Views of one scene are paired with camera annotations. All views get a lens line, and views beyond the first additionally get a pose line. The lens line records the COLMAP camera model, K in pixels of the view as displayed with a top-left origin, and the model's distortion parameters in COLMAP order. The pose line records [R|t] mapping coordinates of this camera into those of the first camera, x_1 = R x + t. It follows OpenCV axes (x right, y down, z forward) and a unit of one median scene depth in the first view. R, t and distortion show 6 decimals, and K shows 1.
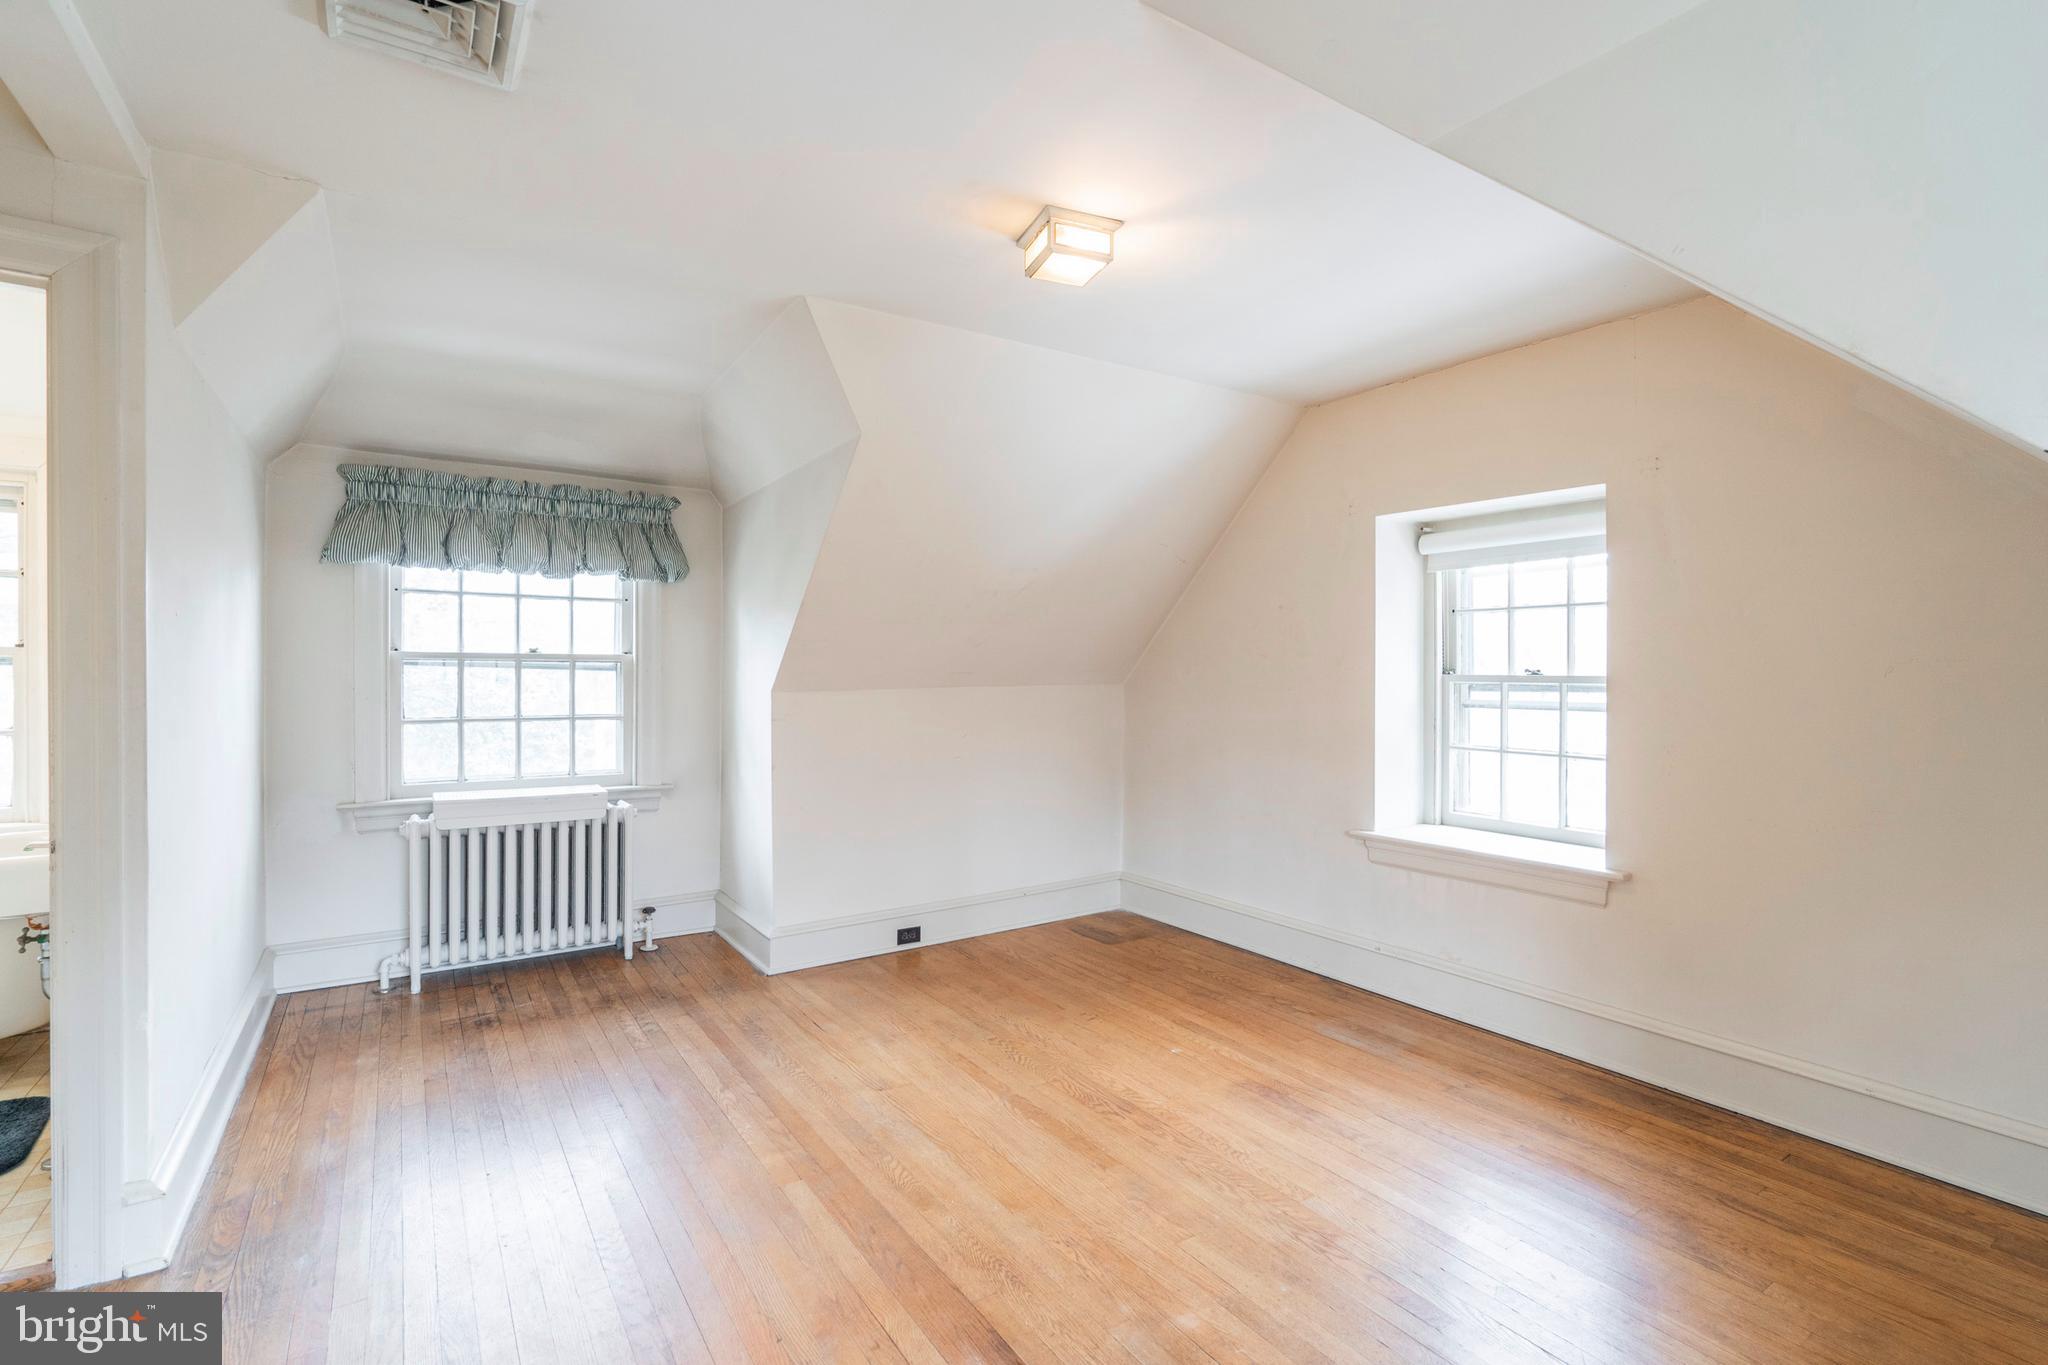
lens RADIAL K [[950.3, 0, 1020.4], [0, 950.3, 672.7], [0, 0, 1]] dist [0.012785, -0.000763]
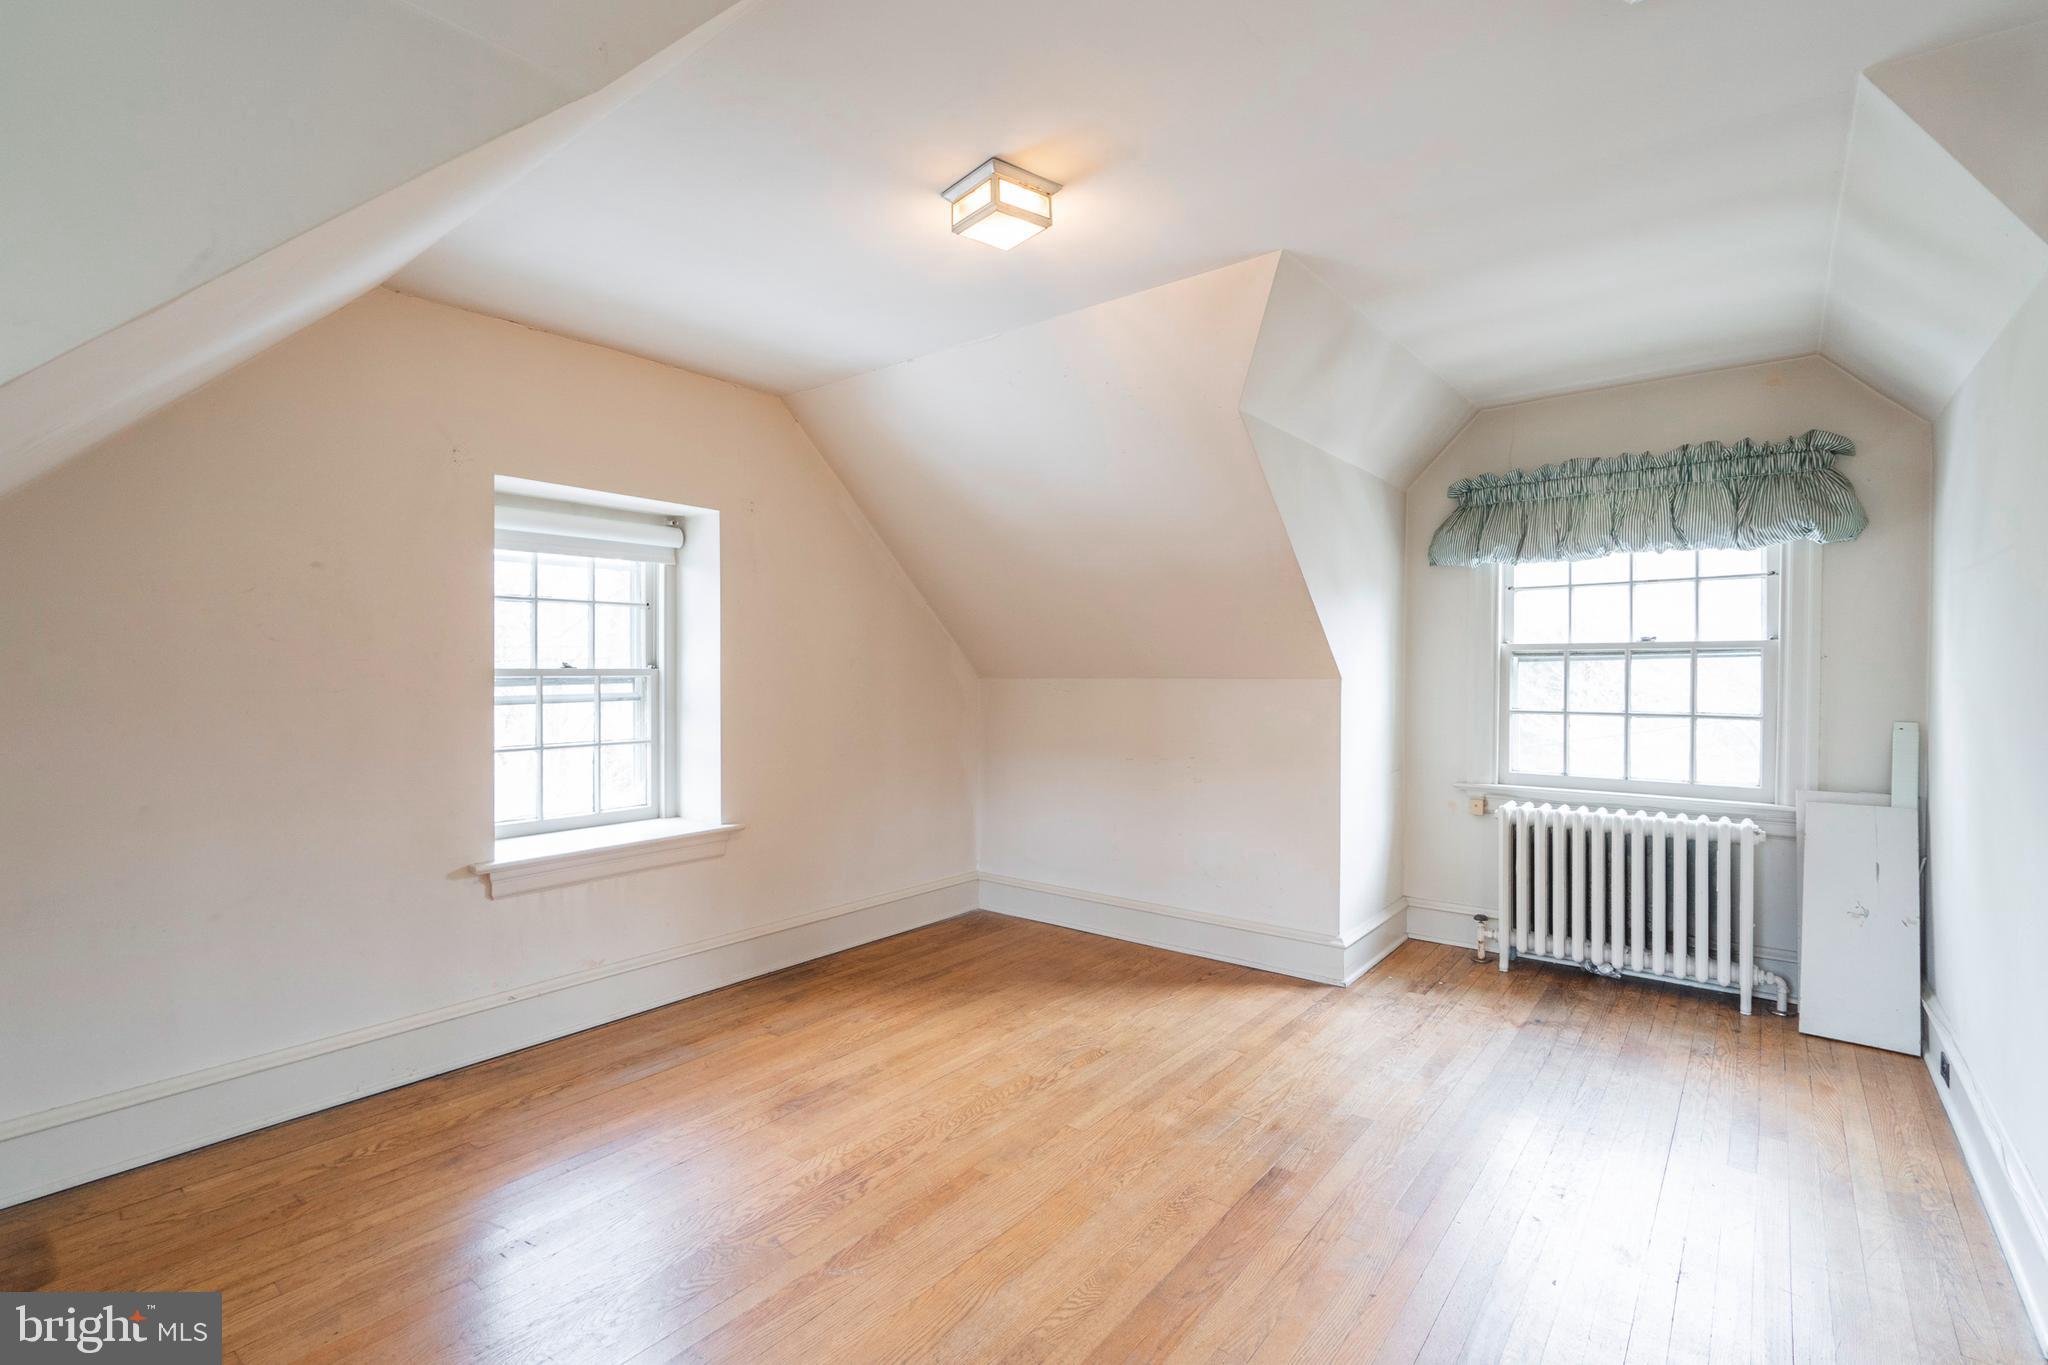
lens RADIAL K [[950.3, 0, 1030.3], [0, 950.3, 679.4], [0, 0, 1]] dist [0.012785, -0.000763]
pose [[-0.325962, -0.010764, 0.945321, -0.649077], [0.001531, 0.999928, 0.011914, 0.003279], [-0.945382, 0.005331, -0.325922, 0.984477]]
